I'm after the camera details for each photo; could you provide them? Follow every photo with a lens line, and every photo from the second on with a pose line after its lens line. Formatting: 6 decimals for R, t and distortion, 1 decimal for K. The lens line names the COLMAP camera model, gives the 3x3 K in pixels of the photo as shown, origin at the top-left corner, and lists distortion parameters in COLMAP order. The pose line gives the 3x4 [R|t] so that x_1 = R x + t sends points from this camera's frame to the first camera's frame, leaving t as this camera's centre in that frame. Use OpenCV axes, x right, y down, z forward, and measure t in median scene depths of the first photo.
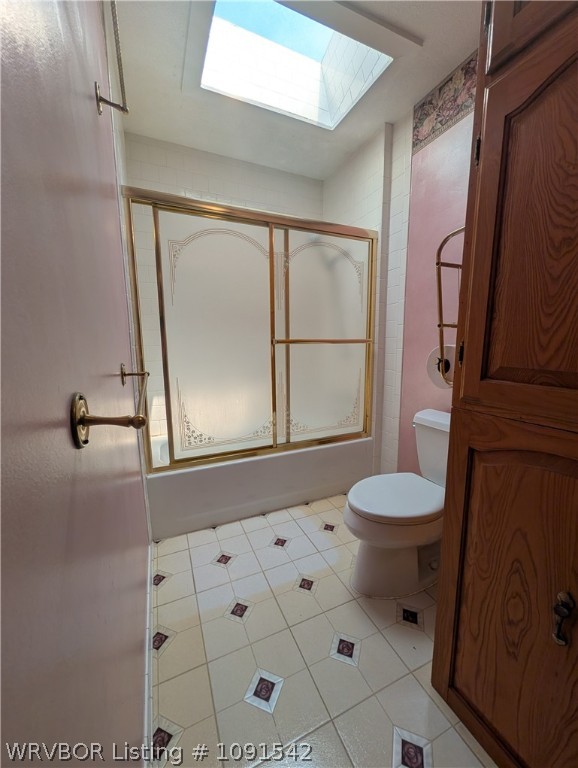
lens RADIAL K [[295.0, 0, 289.1], [0, 295.0, 386.4], [0, 0, 1]] dist [0.000996, -0.000381]
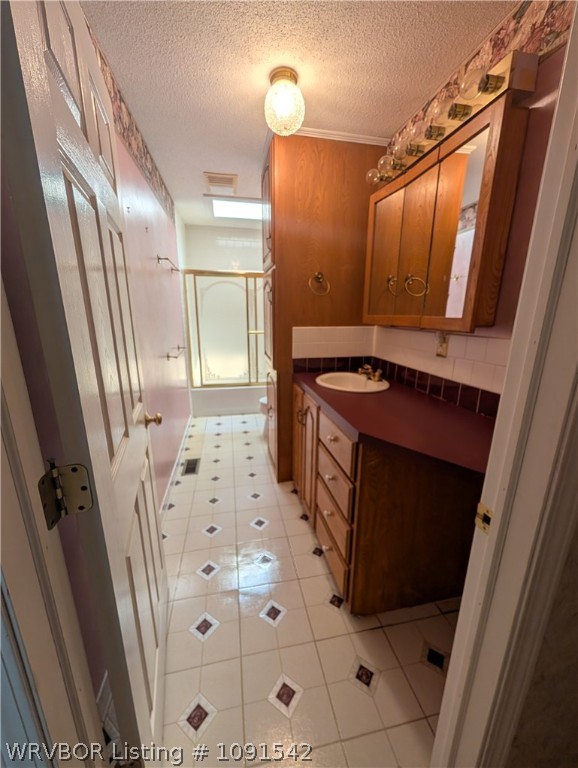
lens RADIAL K [[295.0, 0, 289.1], [0, 295.0, 386.4], [0, 0, 1]] dist [0.000996, -0.000381]
pose [[0.976689, 0.067854, -0.203651, 0.718827], [-0.045848, 0.992774, 0.110900, -0.018139], [0.209704, -0.098978, 0.972742, -1.065661]]
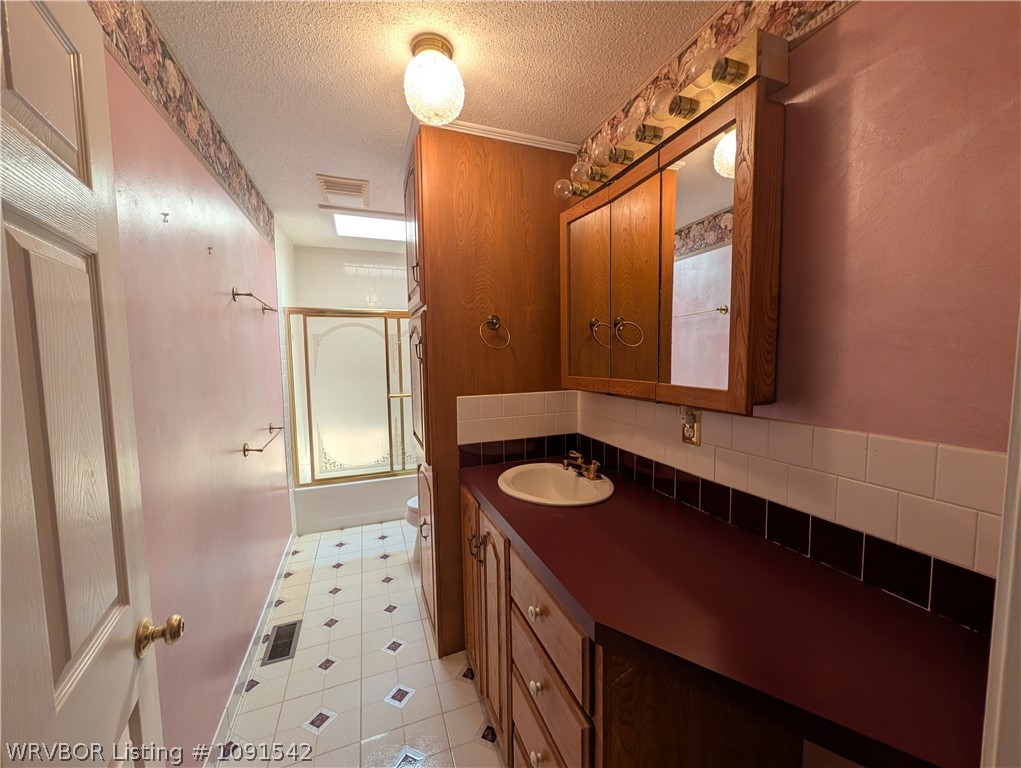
lens RADIAL K [[392.1, 0, 514.1], [0, 392.1, 384.5], [0, 0, 1]] dist [0.000996, -0.000381]
pose [[0.998705, 0.000590, -0.050877, 0.673542], [-0.003892, 0.997889, -0.064820, -0.092566], [0.050732, 0.064934, 0.996599, -0.881972]]
